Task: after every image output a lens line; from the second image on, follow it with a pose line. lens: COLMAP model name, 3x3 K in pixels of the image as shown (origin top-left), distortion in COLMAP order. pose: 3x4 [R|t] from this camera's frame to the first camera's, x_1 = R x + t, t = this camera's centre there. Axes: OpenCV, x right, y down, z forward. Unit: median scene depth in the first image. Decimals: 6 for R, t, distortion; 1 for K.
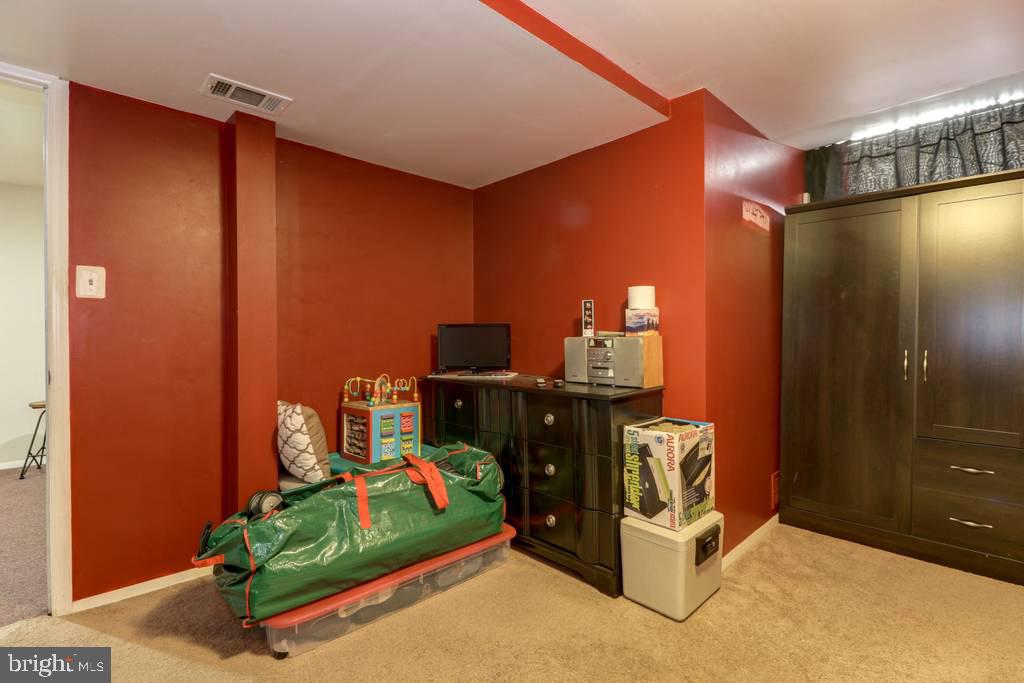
lens RADIAL K [[470.4, 0, 511.4], [0, 470.4, 341.0], [0, 0, 1]] dist [0.000667, -0.001568]
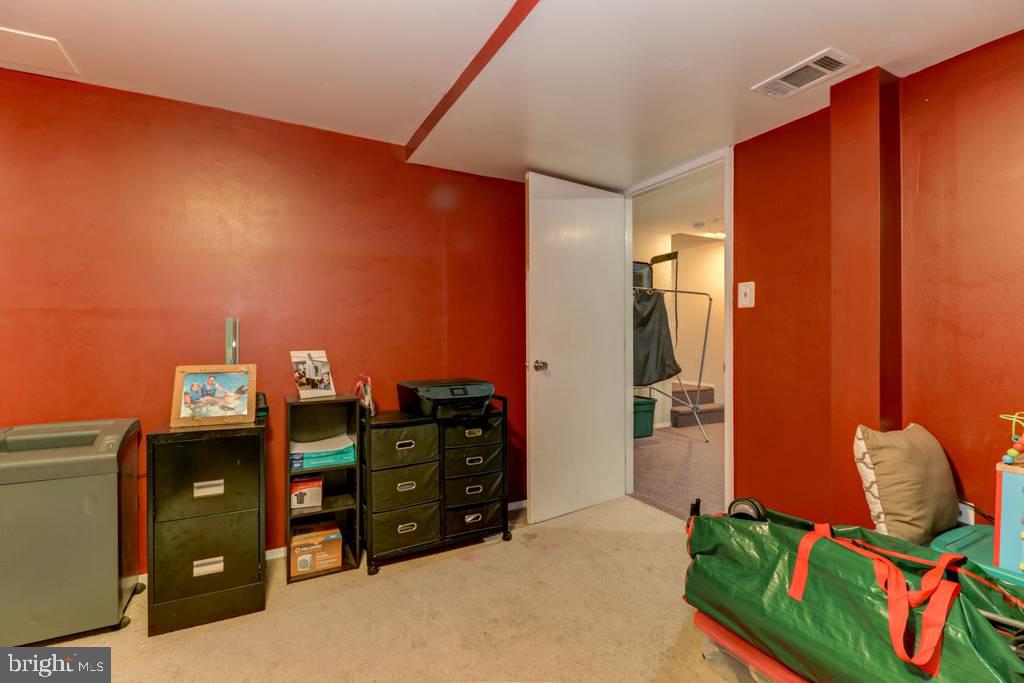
lens RADIAL K [[470.4, 0, 511.8], [0, 470.4, 339.6], [0, 0, 1]] dist [0.000667, -0.001568]
pose [[-0.260991, 0.012981, -0.965254, 0.492919], [0.001107, 0.999913, 0.013148, -0.021655], [0.965341, 0.002363, -0.260982, 0.715129]]
